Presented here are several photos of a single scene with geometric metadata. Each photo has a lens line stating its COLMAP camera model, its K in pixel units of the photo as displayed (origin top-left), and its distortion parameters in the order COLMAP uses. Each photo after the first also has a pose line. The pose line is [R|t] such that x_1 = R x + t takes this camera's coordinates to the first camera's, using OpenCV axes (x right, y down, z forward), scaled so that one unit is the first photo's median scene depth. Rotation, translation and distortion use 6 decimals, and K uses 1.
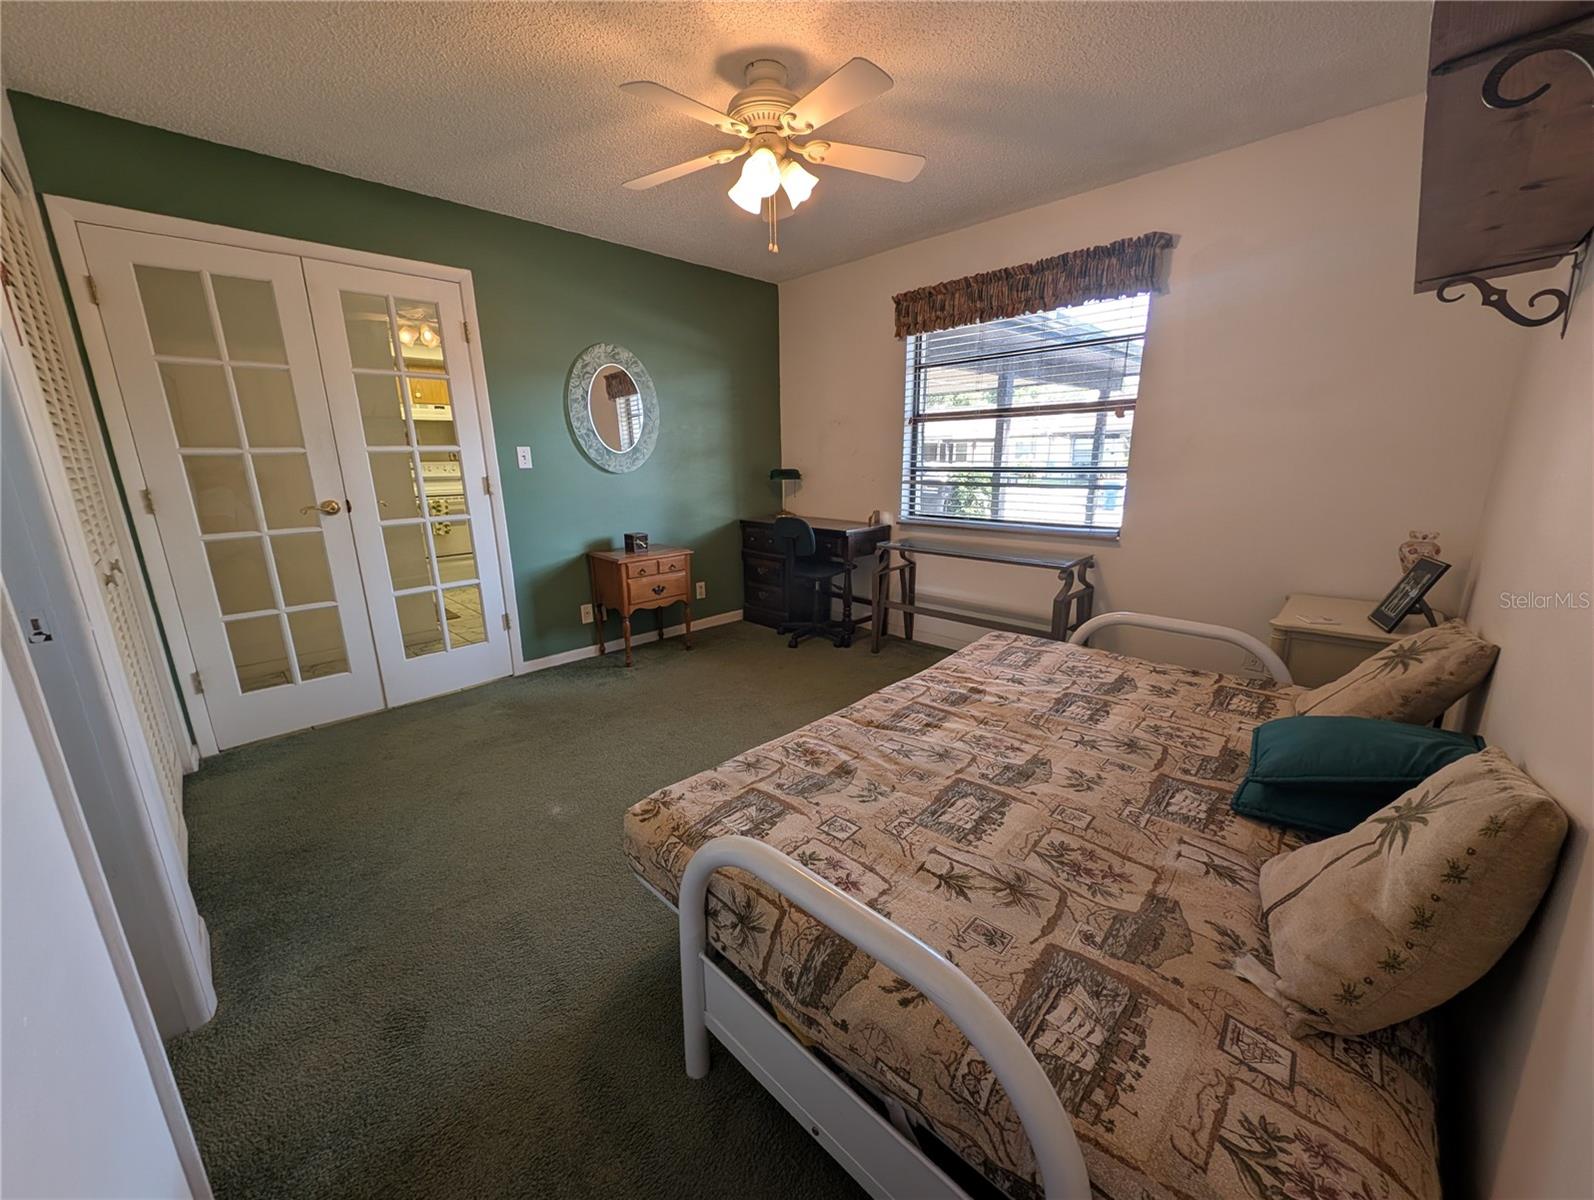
lens RADIAL K [[595.5, 0, 802.9], [0, 595.5, 599.5], [0, 0, 1]] dist [-0.000777, -0.000987]
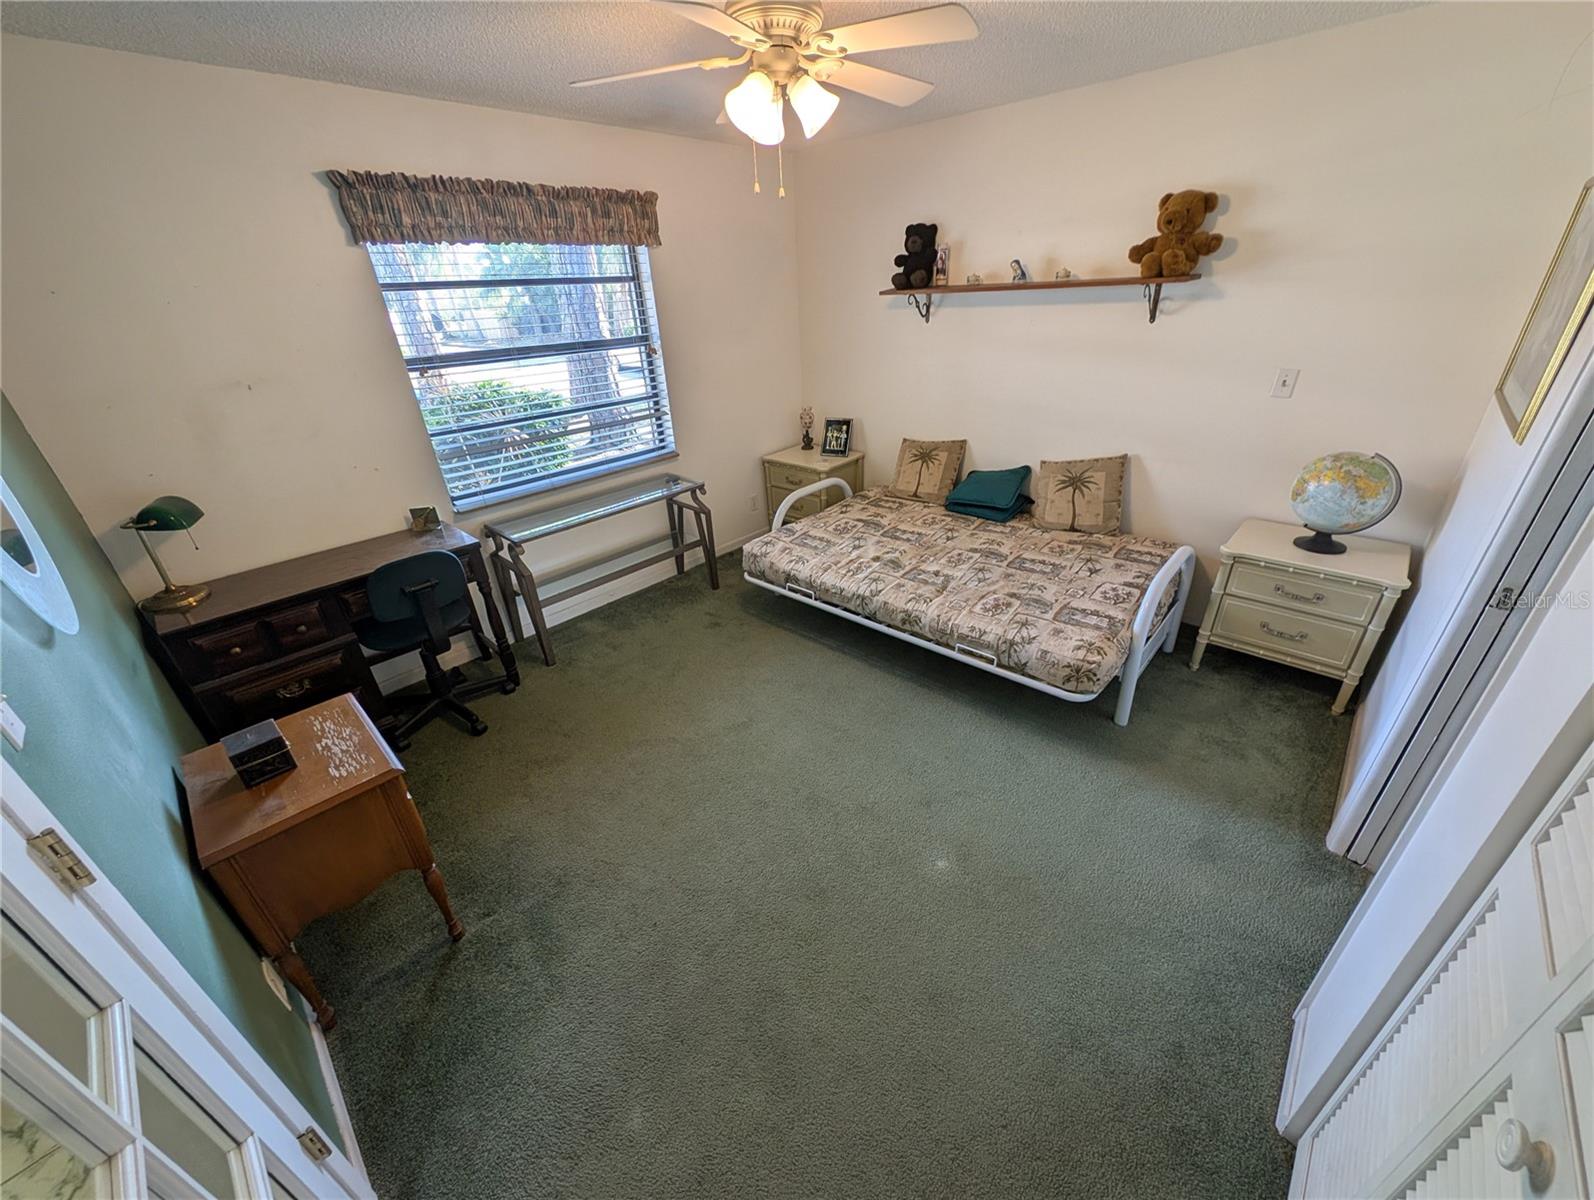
lens RADIAL K [[595.5, 0, 799.0], [0, 595.5, 597.0], [0, 0, 1]] dist [-0.000777, -0.000987]
pose [[-0.023043, -0.444141, 0.895661, -1.149949], [0.283462, 0.856229, 0.431880, -0.493377], [-0.958707, 0.263838, 0.106167, 1.118833]]
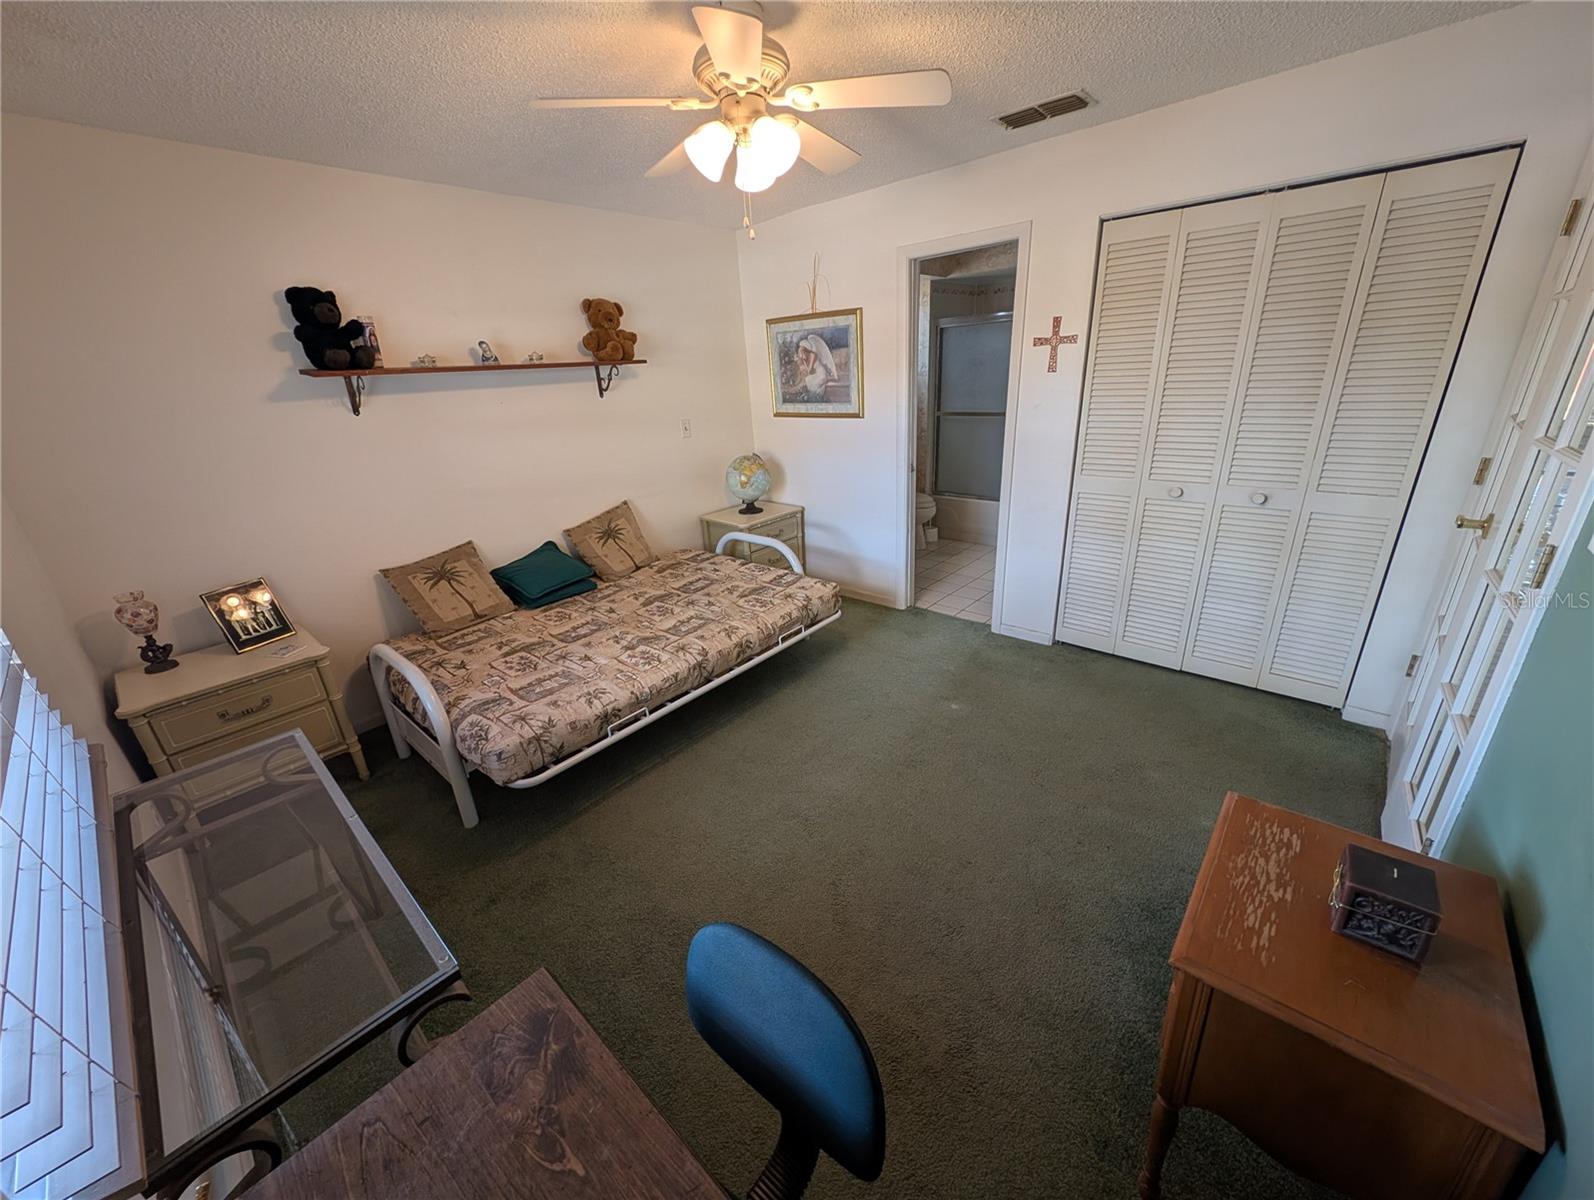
lens RADIAL K [[595.5, 0, 793.9], [0, 595.5, 601.4], [0, 0, 1]] dist [-0.000777, -0.000987]
pose [[-0.996876, 0.078362, -0.009931, -0.067864], [0.058153, 0.813177, 0.579103, -0.704611], [0.053455, 0.576717, -0.815194, 2.148971]]
